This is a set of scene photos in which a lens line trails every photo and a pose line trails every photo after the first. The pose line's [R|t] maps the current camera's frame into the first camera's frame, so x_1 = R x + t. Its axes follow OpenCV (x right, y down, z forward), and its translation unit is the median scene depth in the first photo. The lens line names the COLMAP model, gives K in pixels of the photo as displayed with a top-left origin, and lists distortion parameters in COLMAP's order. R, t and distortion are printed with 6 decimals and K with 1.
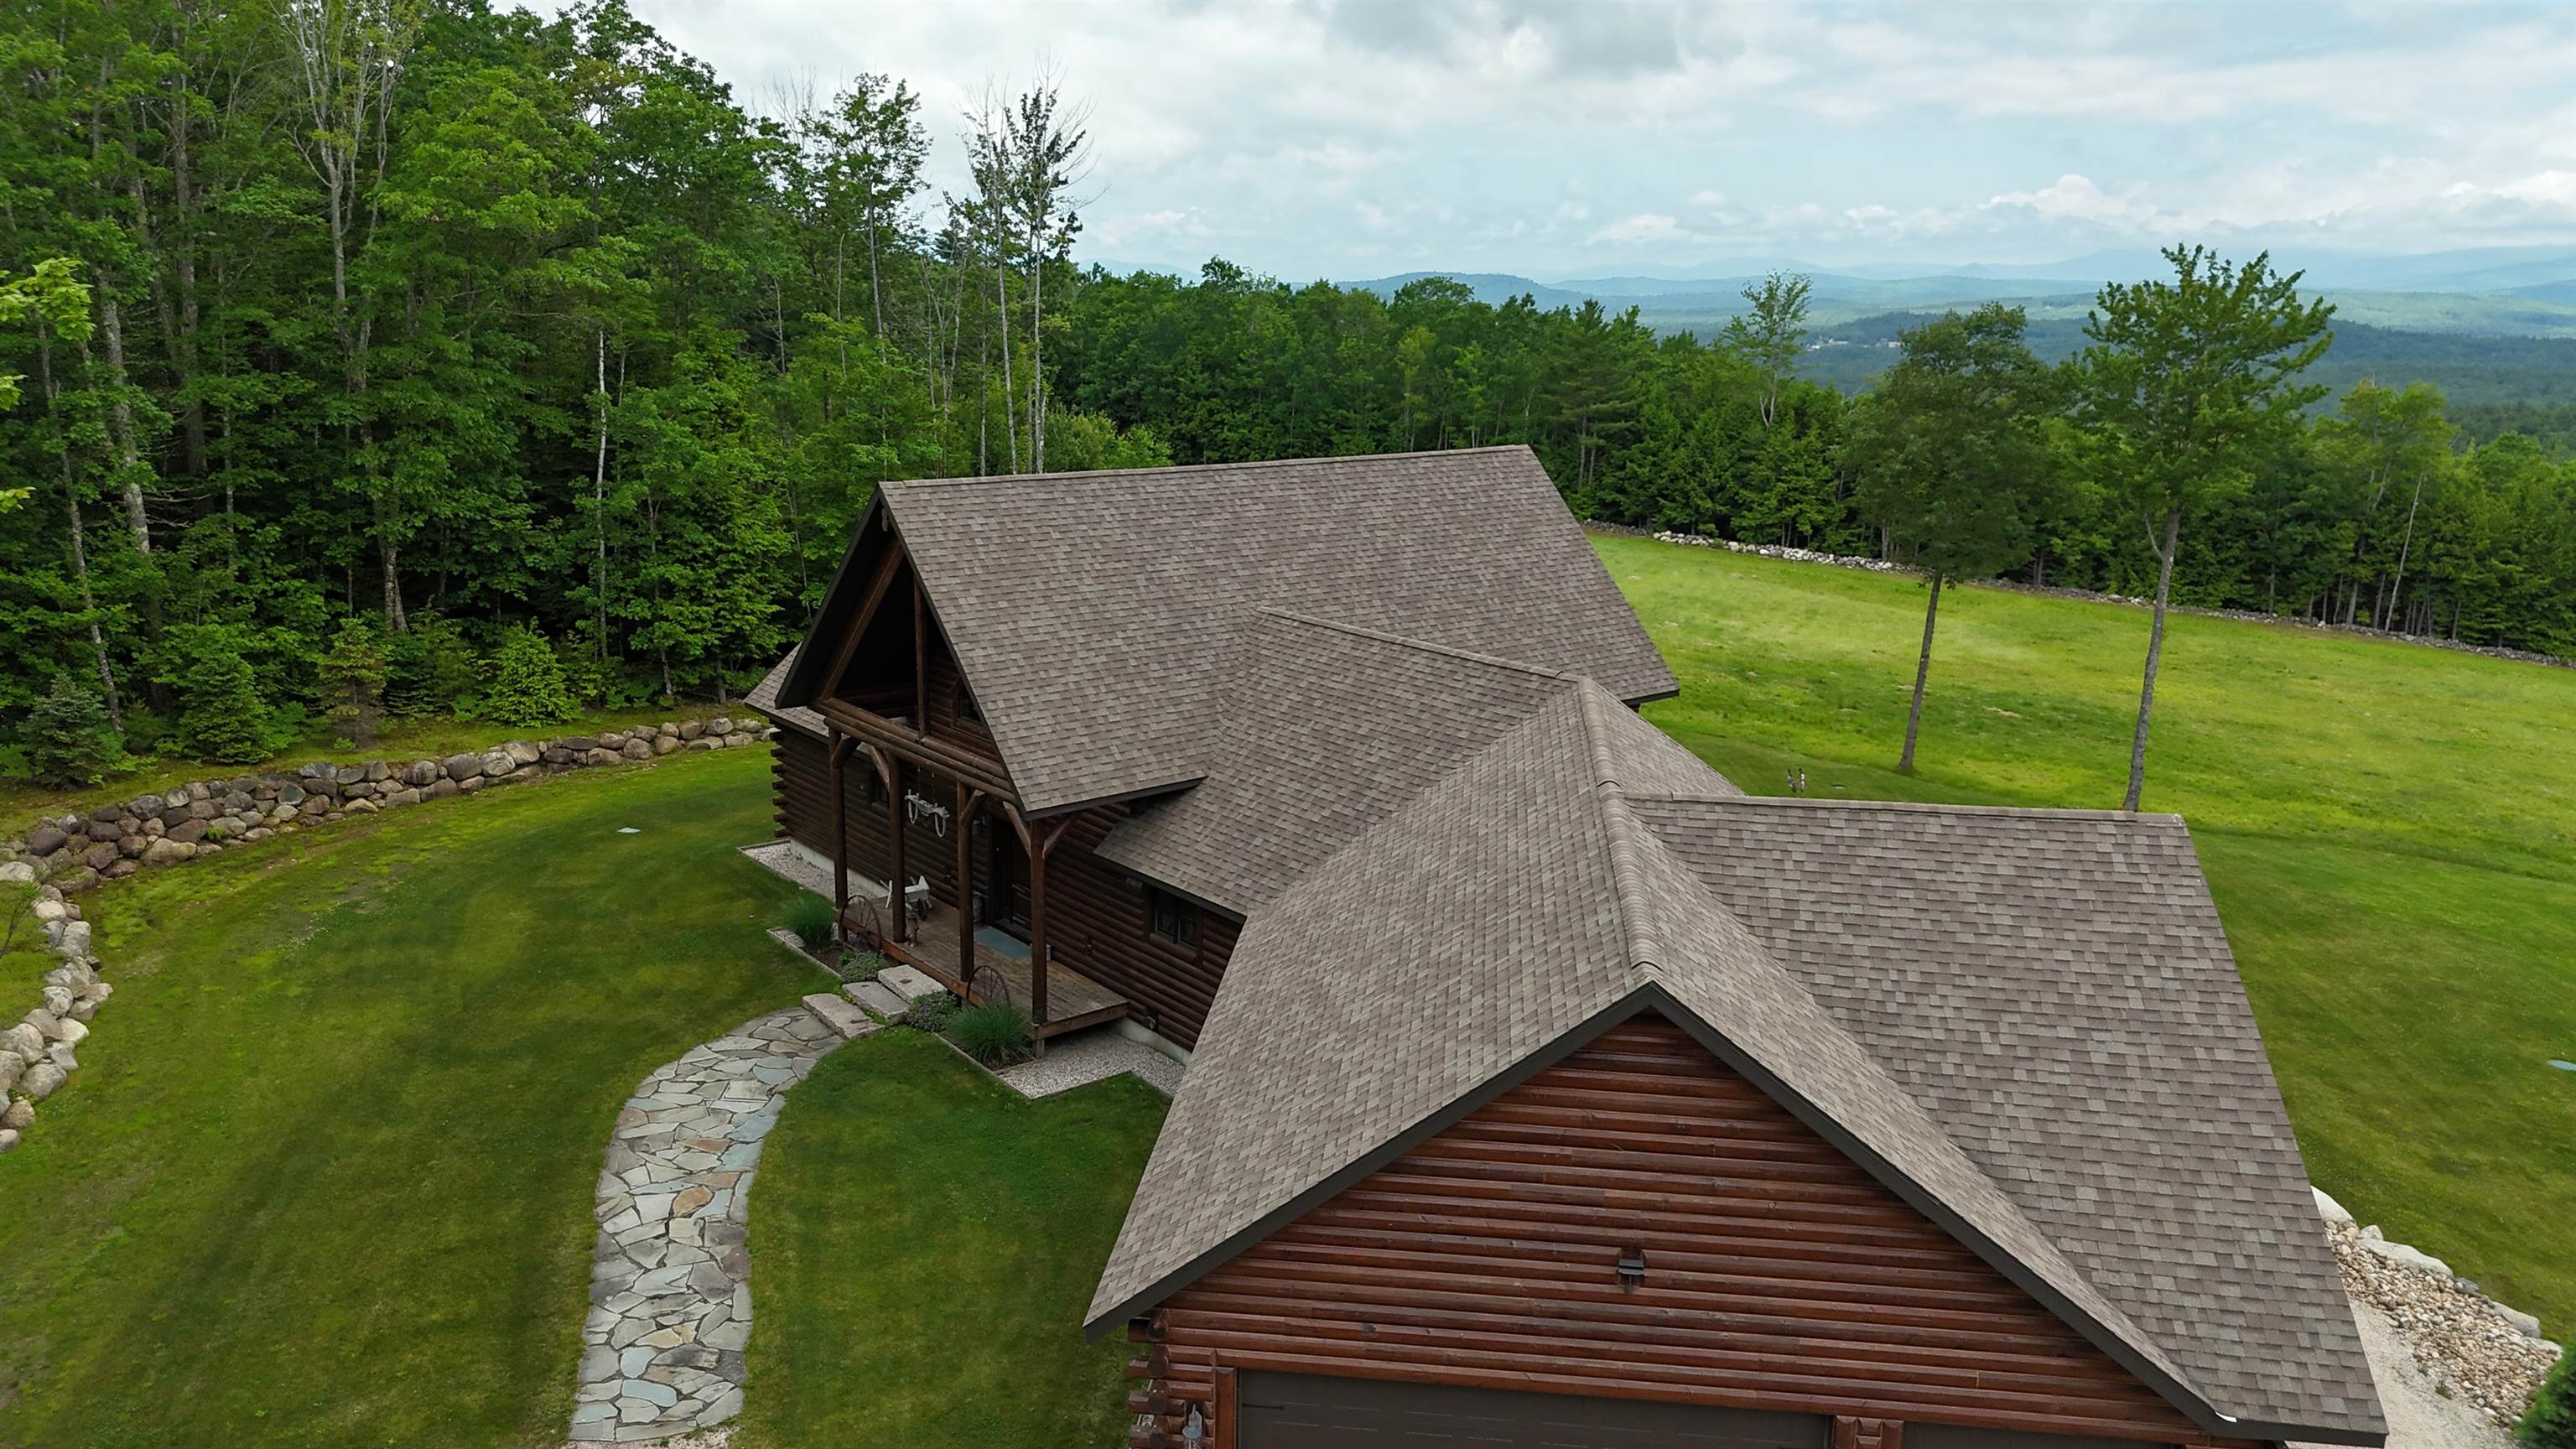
lens RADIAL K [[1838.2, 0, 1275.9], [0, 1838.2, 719.8], [0, 0, 1]] dist [0.017985, -0.007526]
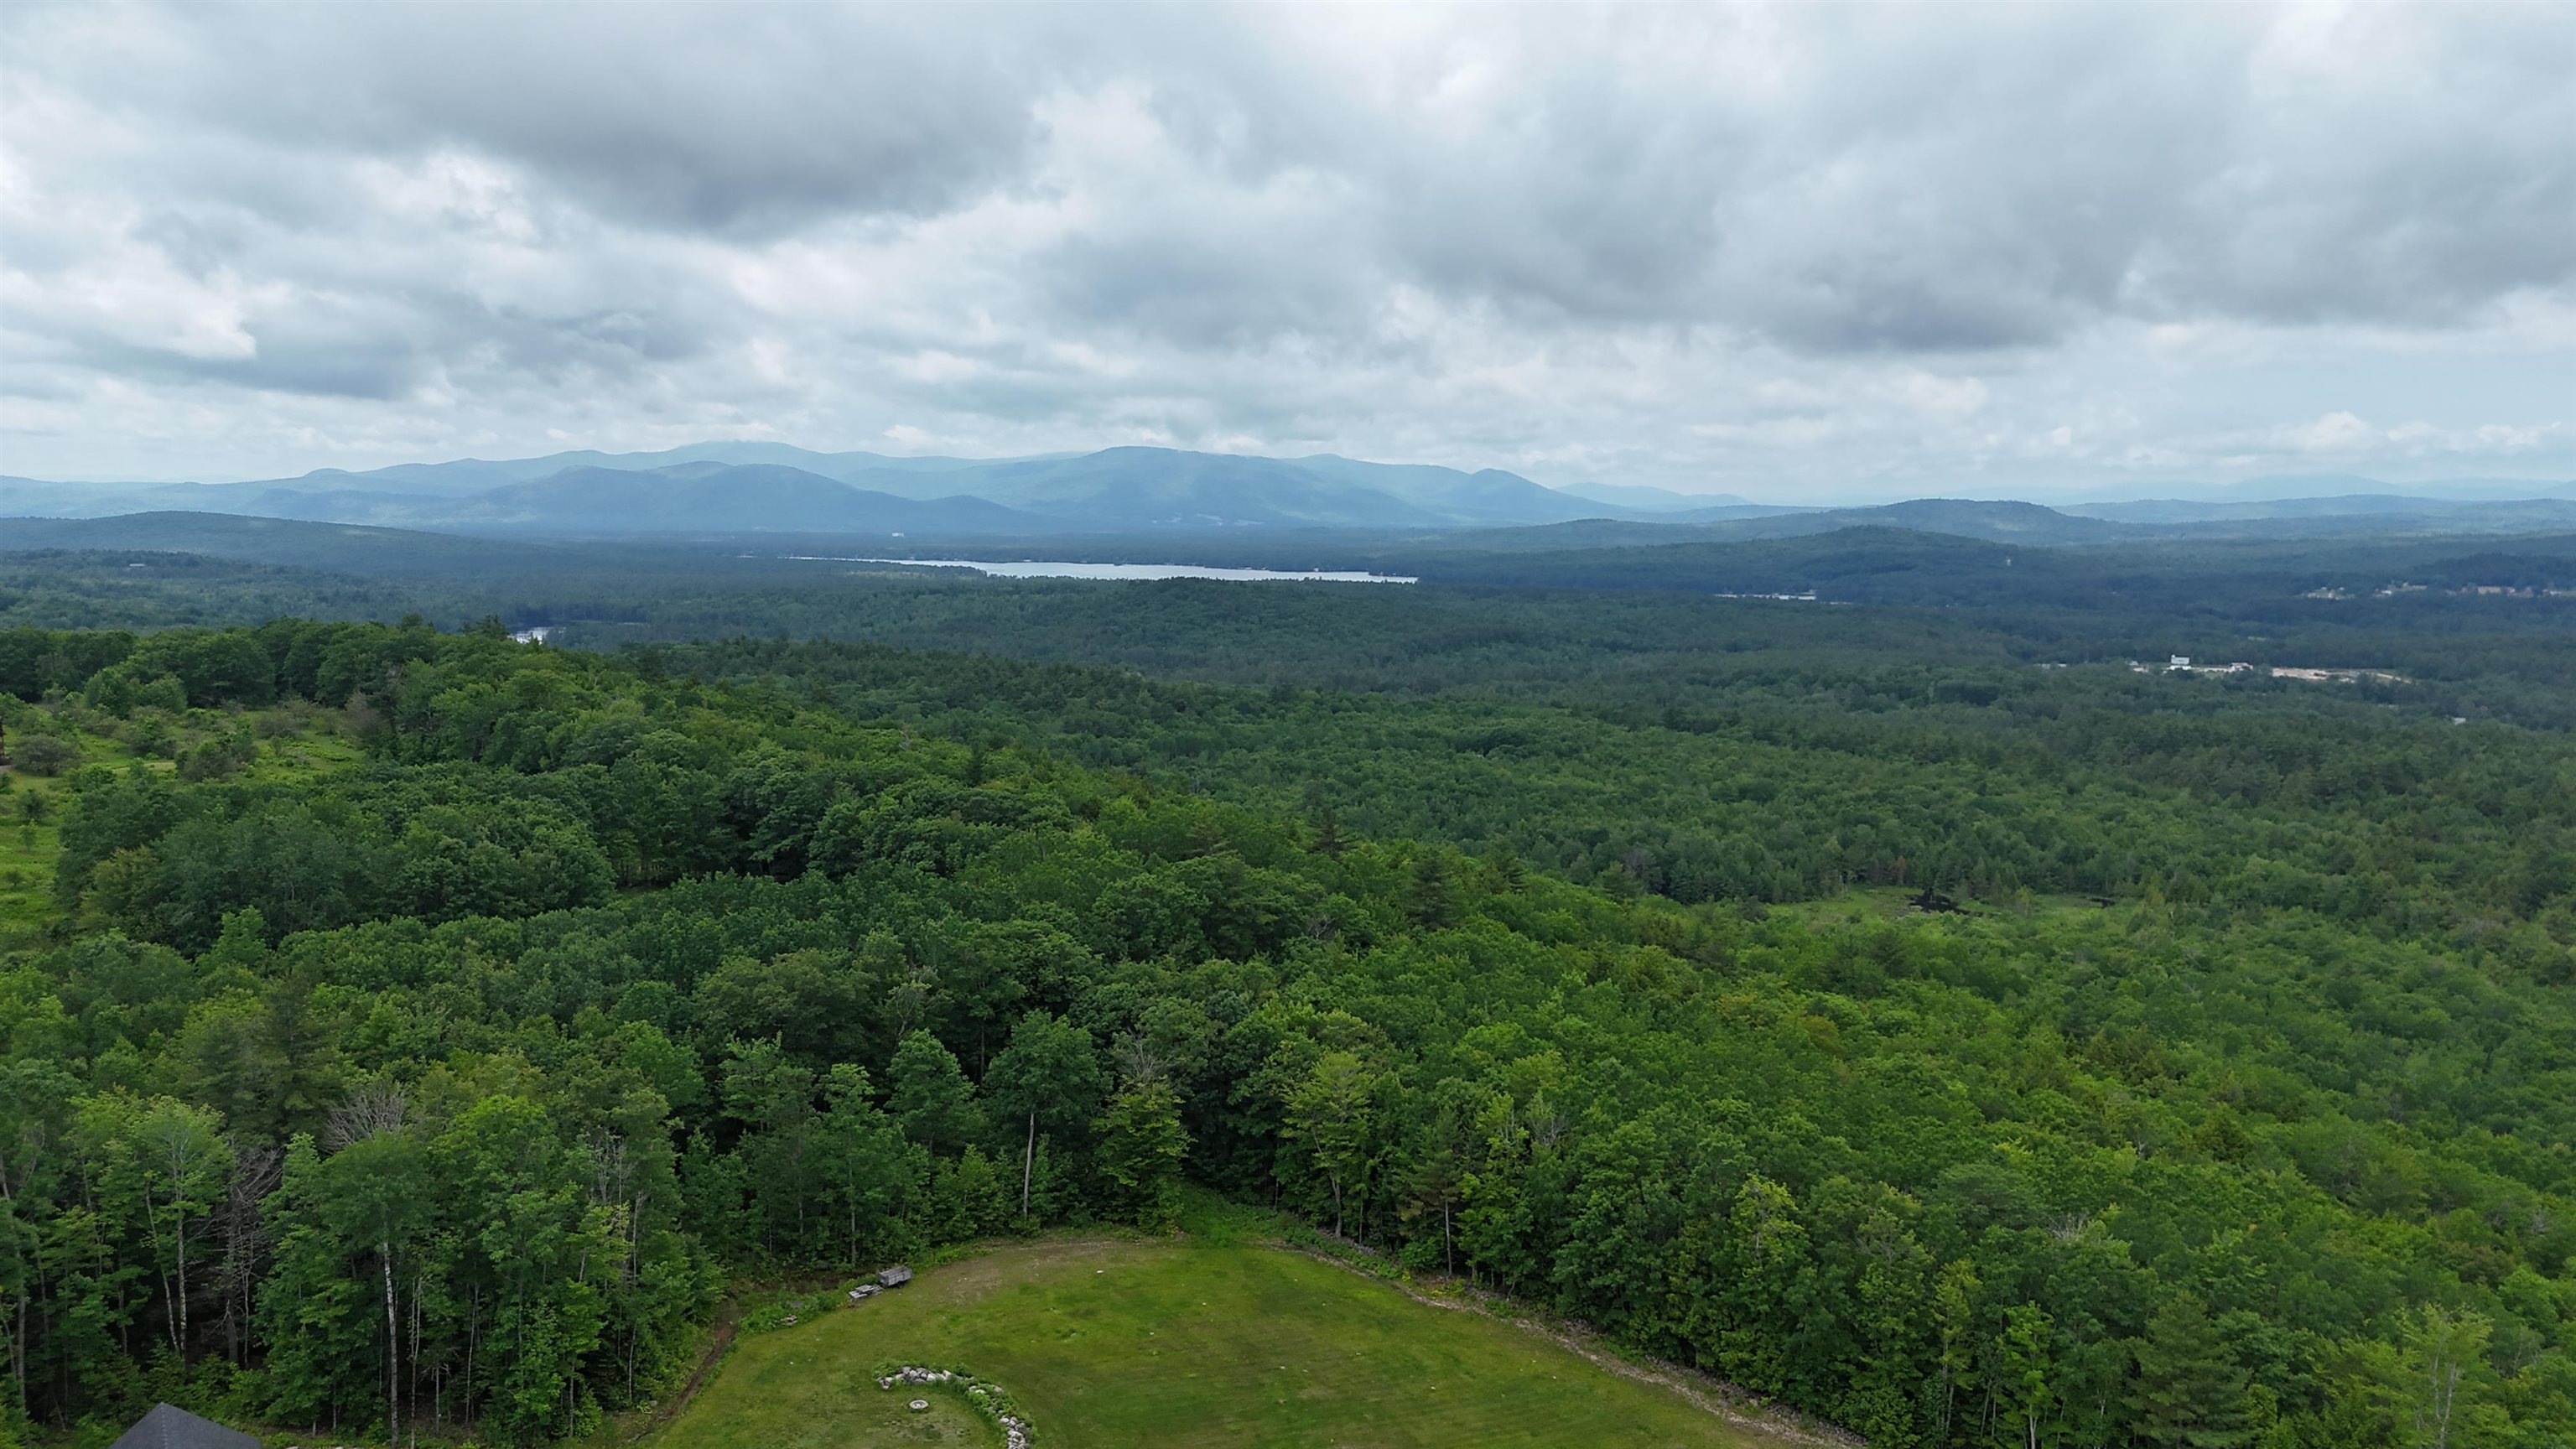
lens RADIAL K [[1838.2, 0, 1305.1], [0, 1838.2, 728.1], [0, 0, 1]] dist [0.017985, -0.007526]
pose [[0.969958, 0.021609, -0.242312, -0.014576], [-0.047285, 0.993797, -0.100653, -0.366356], [0.238634, 0.109087, 0.964963, 0.086050]]
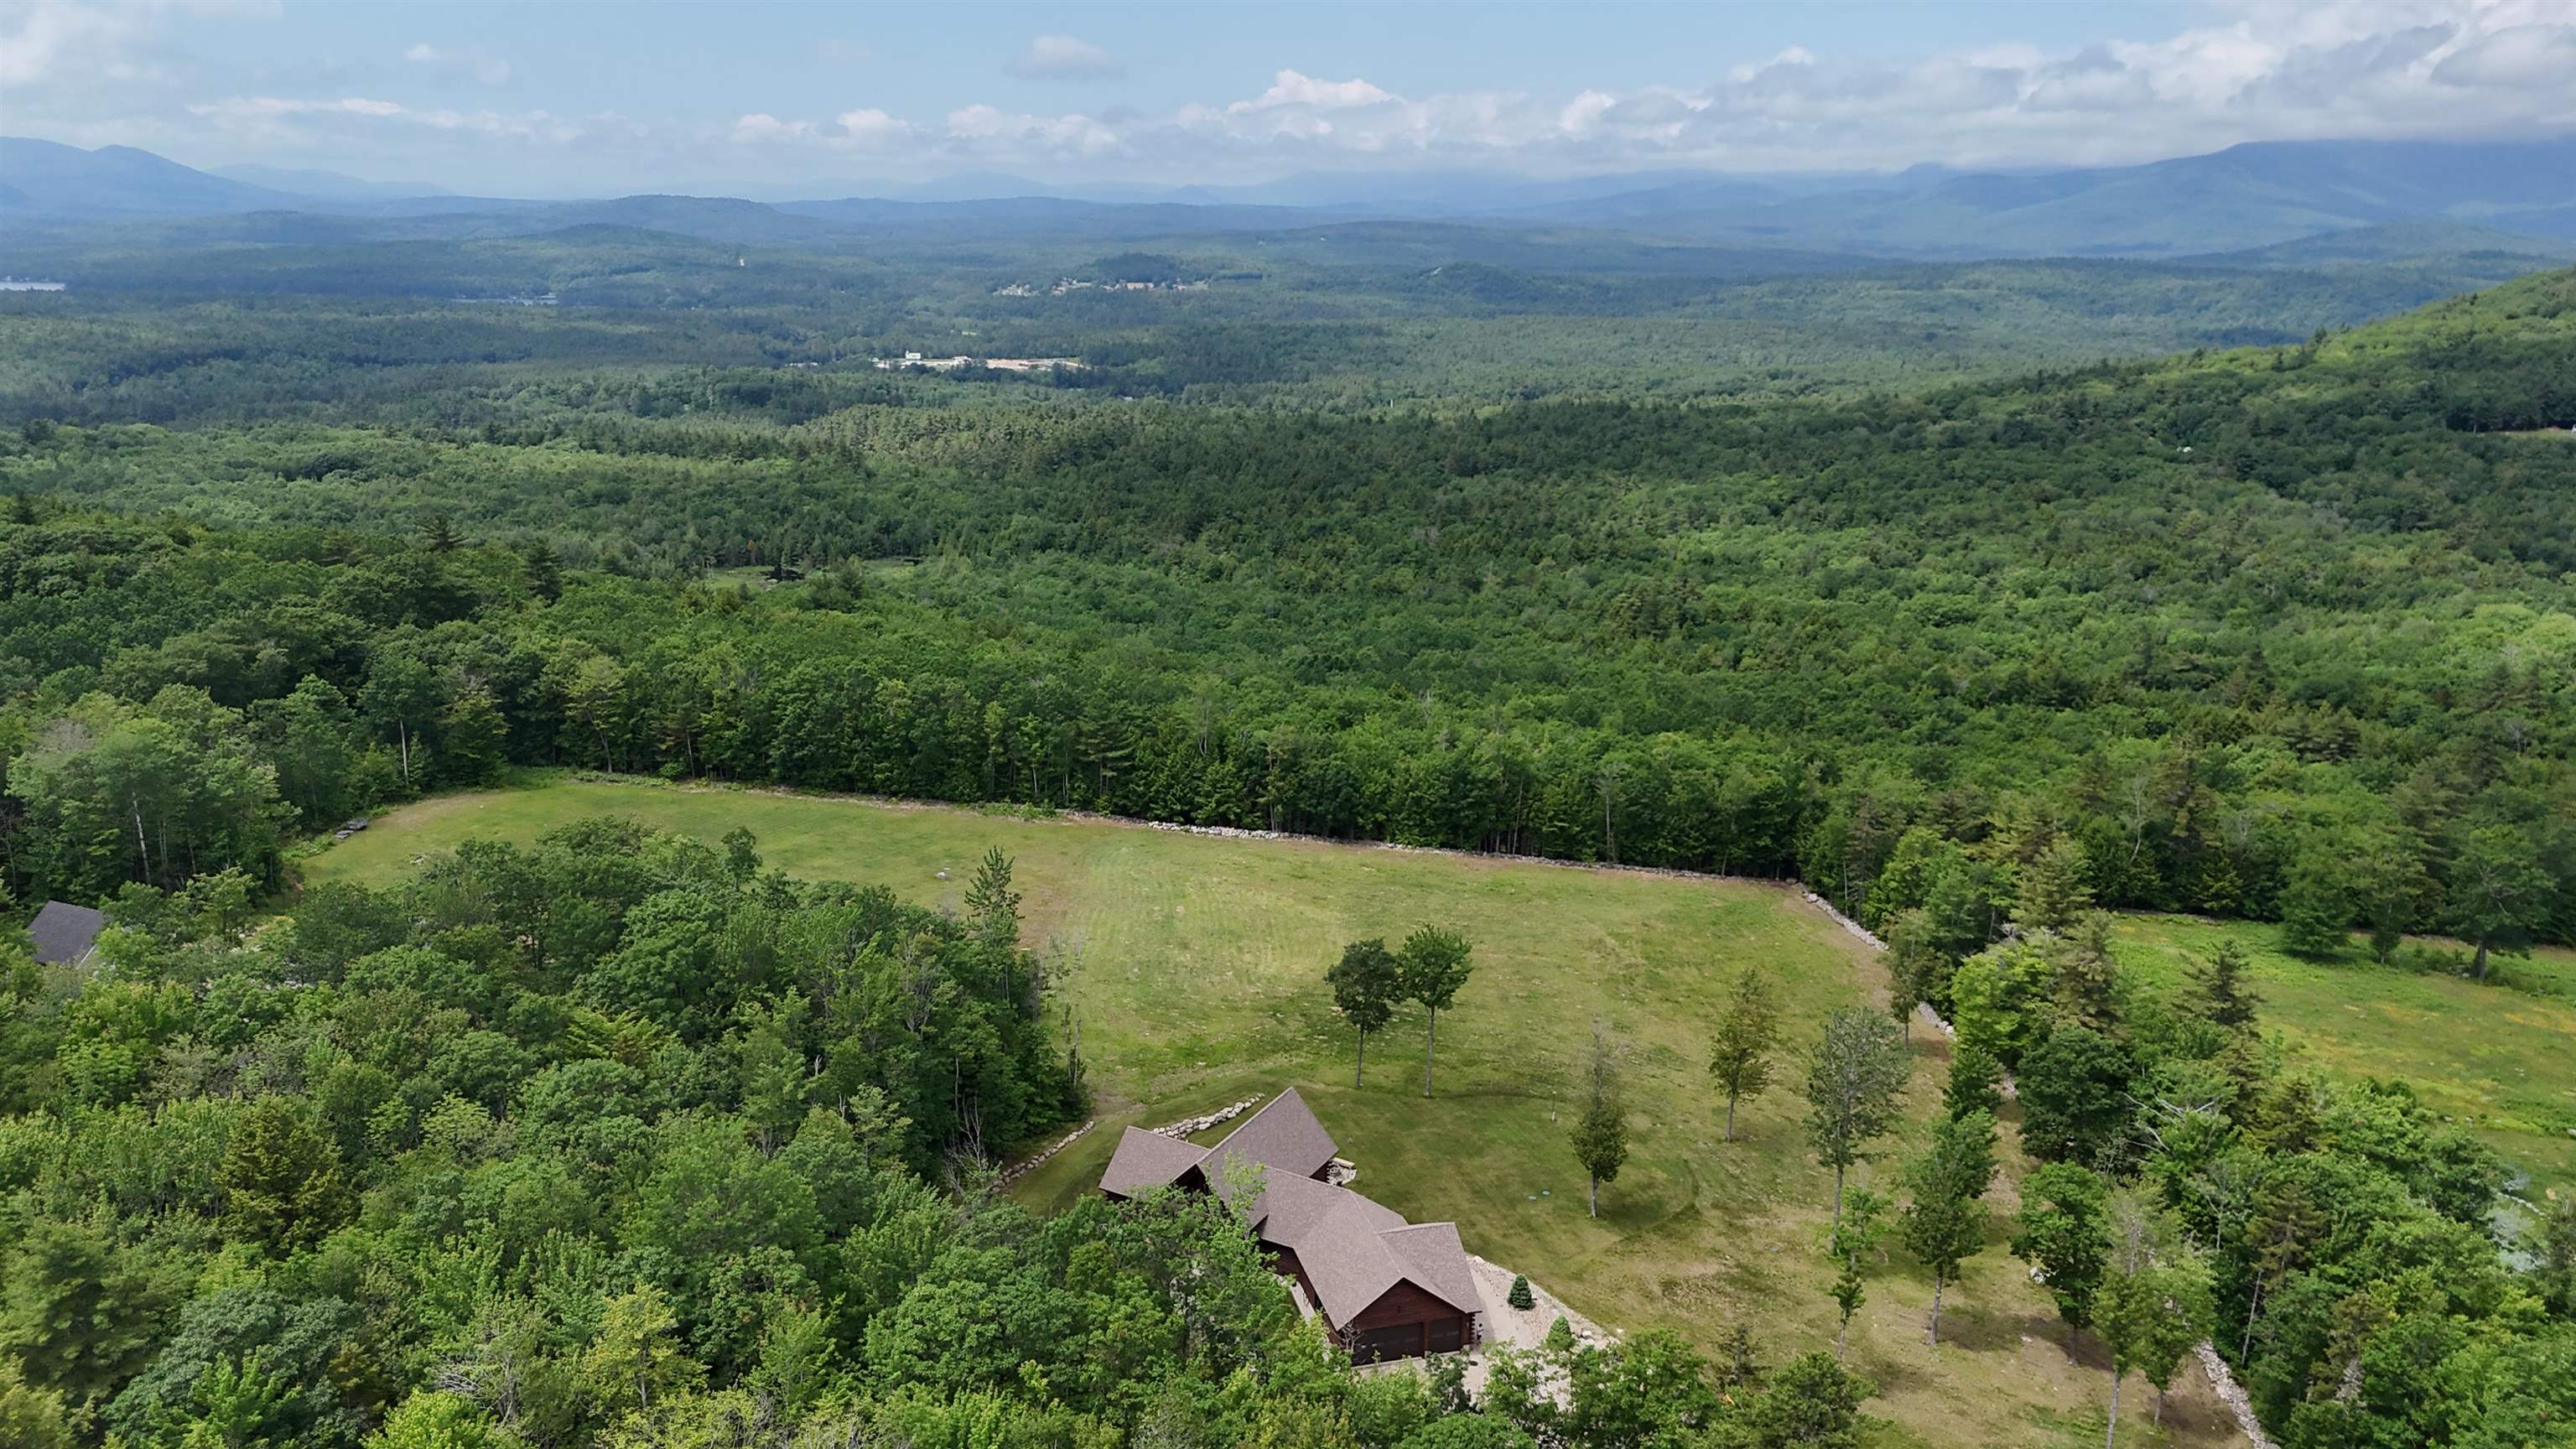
lens RADIAL K [[1838.2, 0, 1301.2], [0, 1838.2, 718.2], [0, 0, 1]] dist [0.017985, -0.007526]
pose [[0.916566, -0.099943, 0.387192, -0.313901], [0.080932, 0.994589, 0.065143, -0.290760], [-0.391608, -0.028372, 0.919695, -0.631402]]
